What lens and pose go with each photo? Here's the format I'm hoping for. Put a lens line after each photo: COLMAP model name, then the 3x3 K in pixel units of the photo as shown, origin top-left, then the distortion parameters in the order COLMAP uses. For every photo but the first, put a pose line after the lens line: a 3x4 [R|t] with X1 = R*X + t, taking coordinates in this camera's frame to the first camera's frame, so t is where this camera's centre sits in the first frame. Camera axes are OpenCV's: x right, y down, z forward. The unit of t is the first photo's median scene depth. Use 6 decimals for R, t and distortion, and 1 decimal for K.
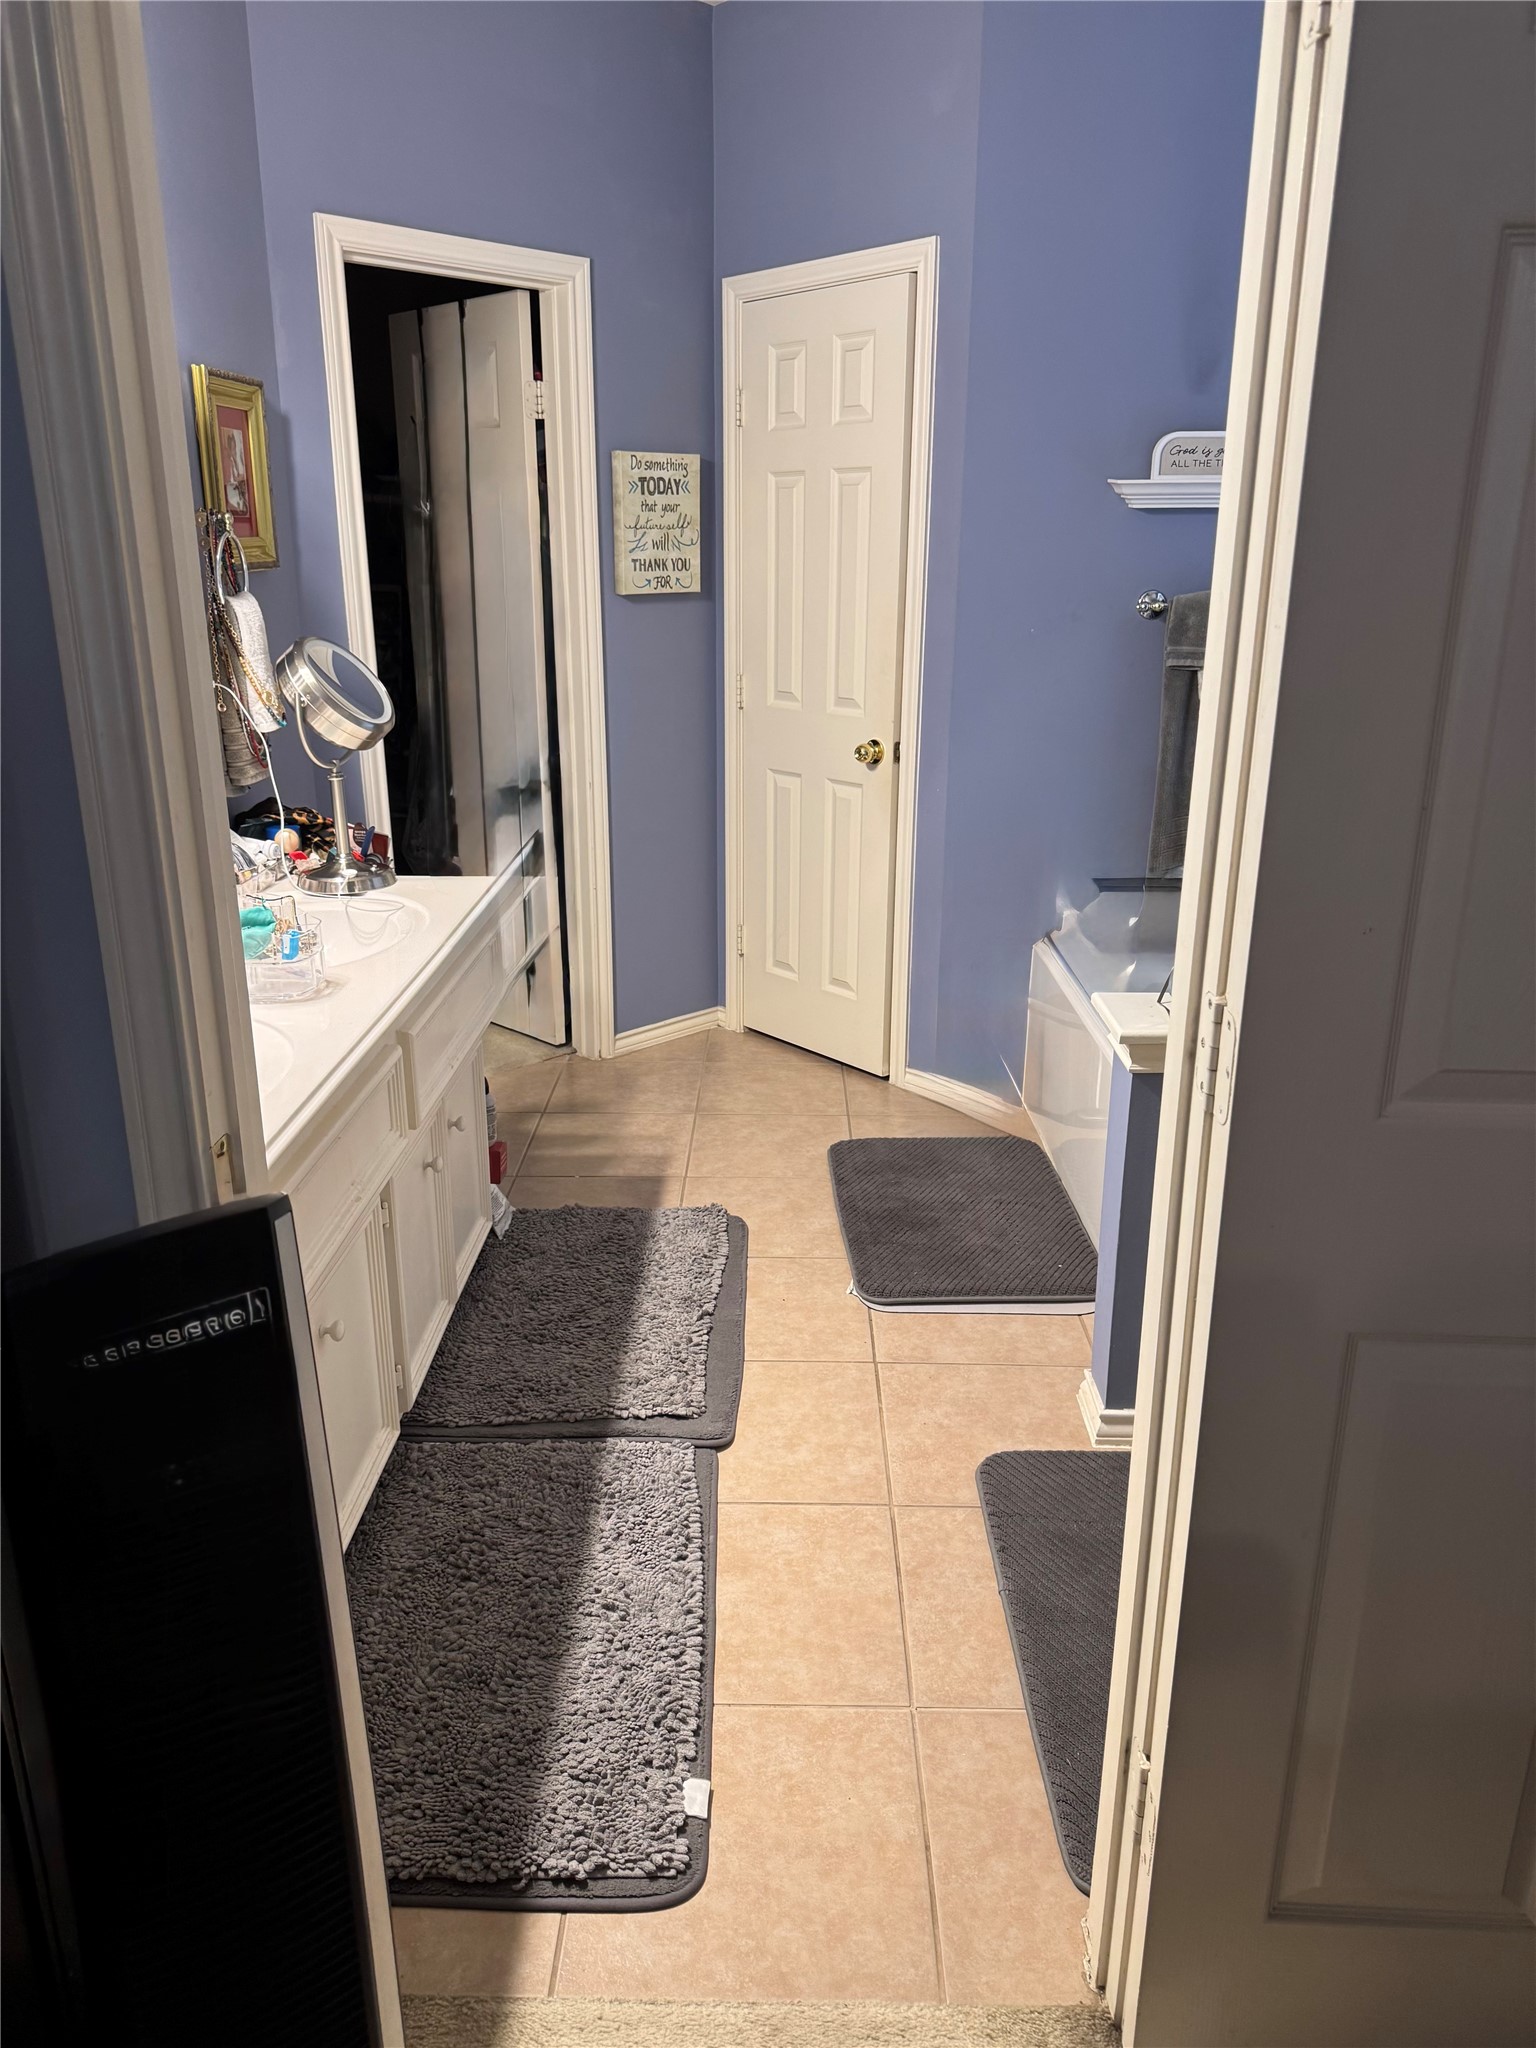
lens RADIAL K [[1451.4, 0, 760.5], [0, 1451.4, 990.4], [0, 0, 1]] dist [-0.004057, -0.008220]
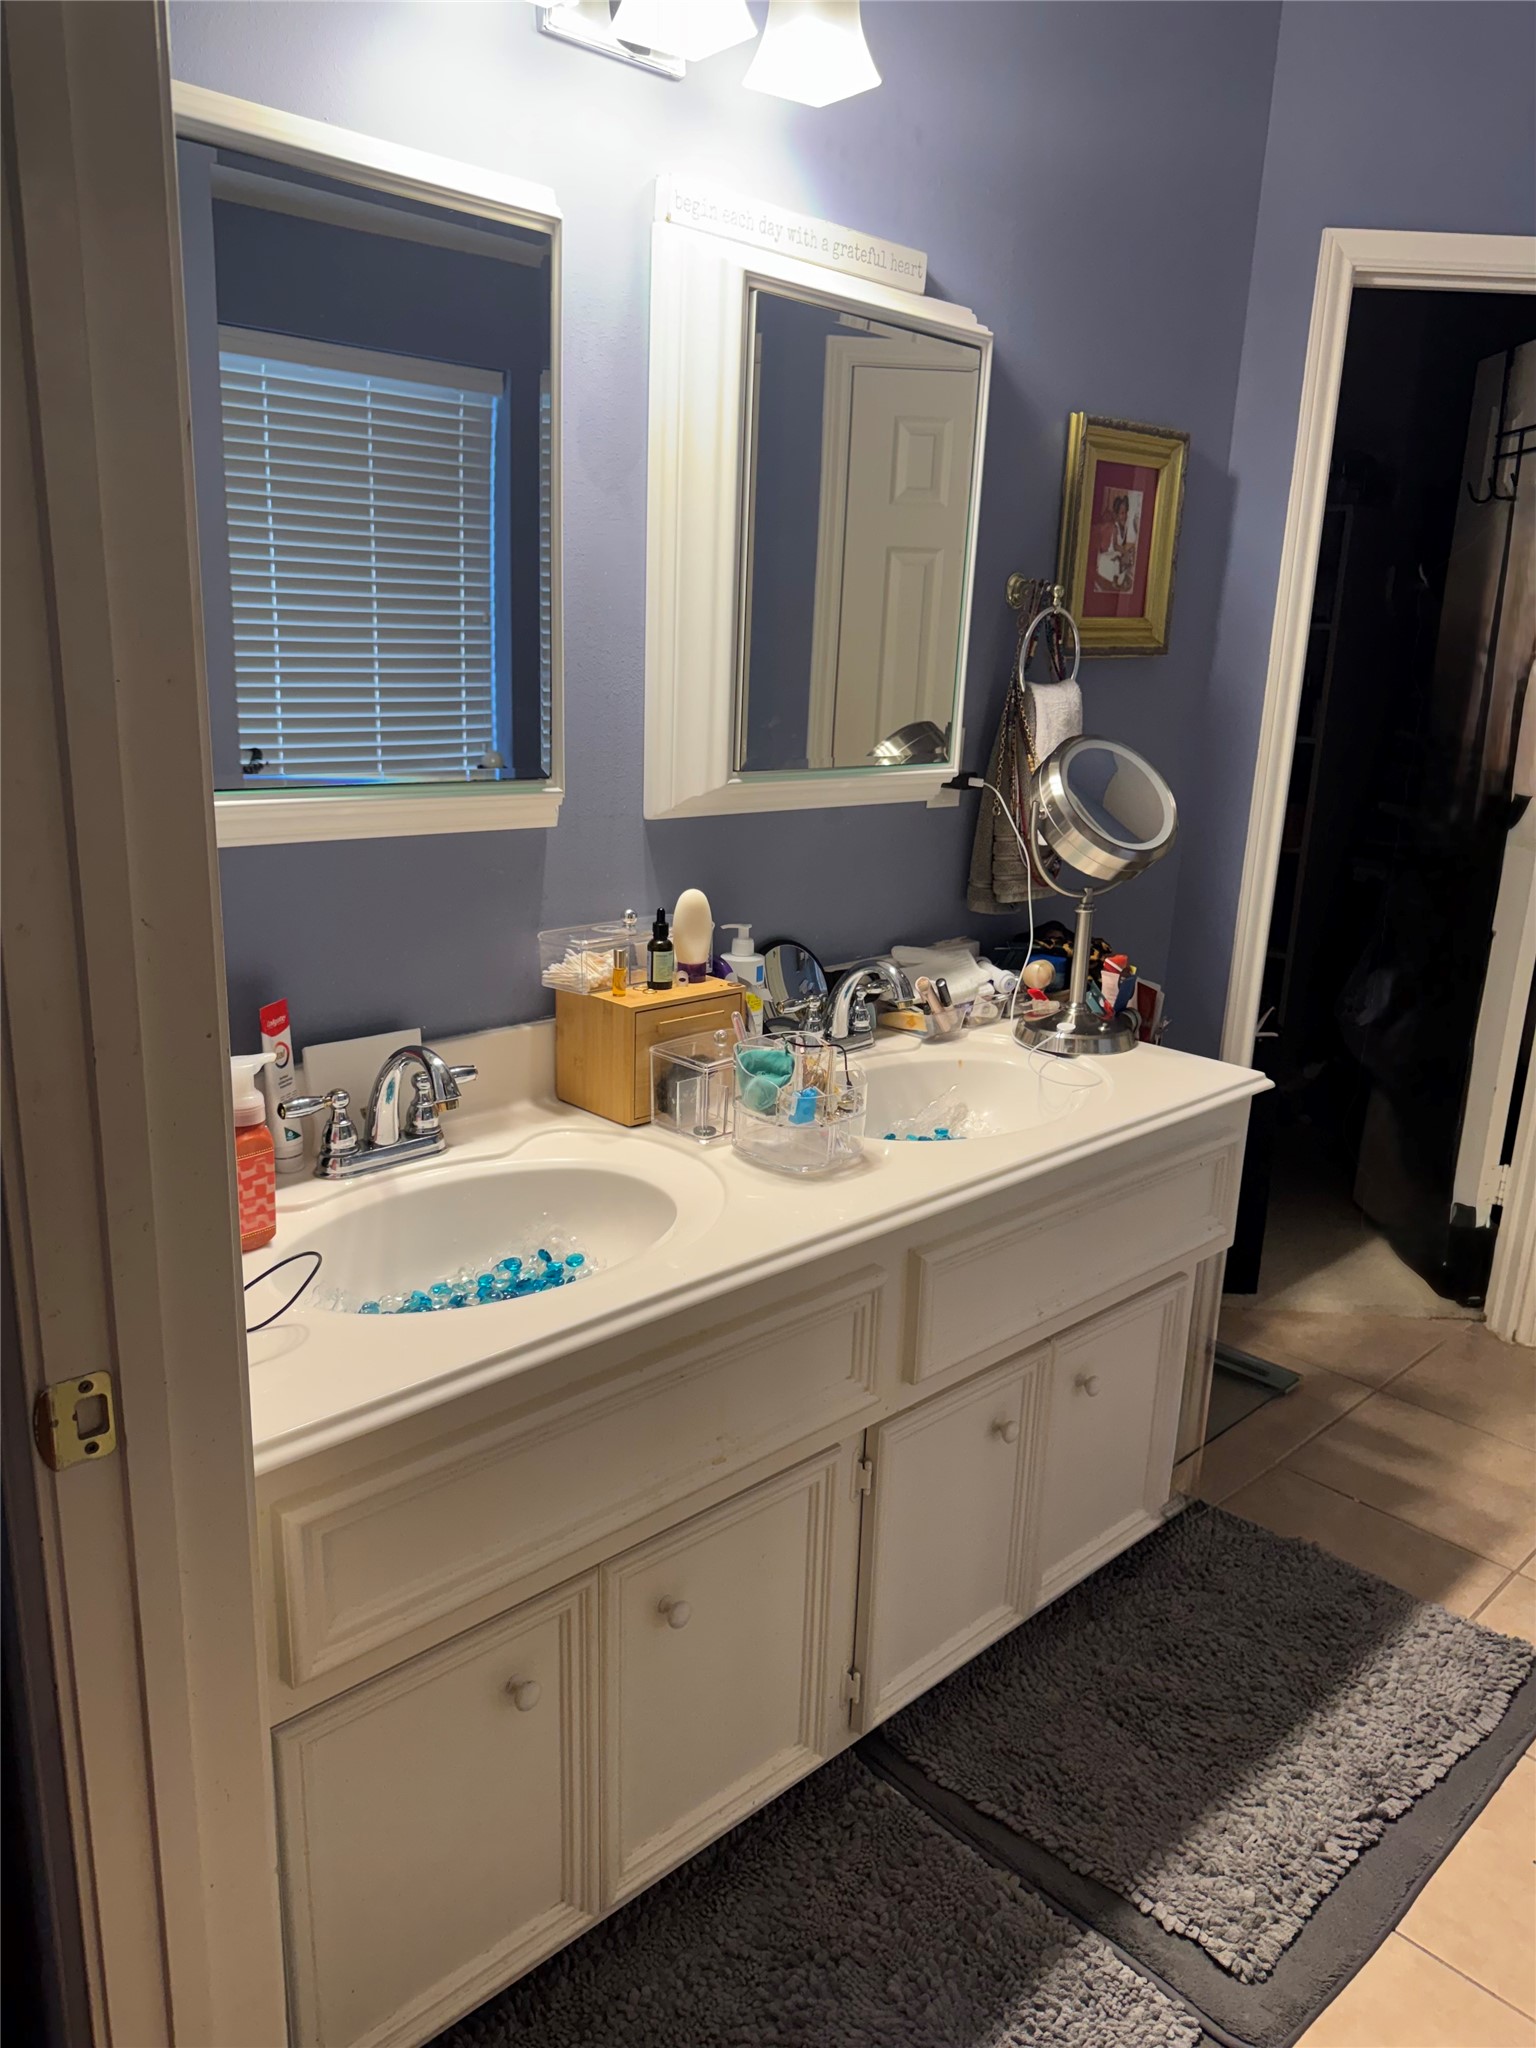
lens RADIAL K [[1451.4, 0, 760.5], [0, 1451.4, 990.4], [0, 0, 1]] dist [-0.004057, -0.008220]
pose [[0.688236, 0.204870, -0.695959, 0.146369], [-0.243039, 0.968977, 0.044897, -0.095625], [0.683566, 0.138245, 0.716677, 0.302845]]
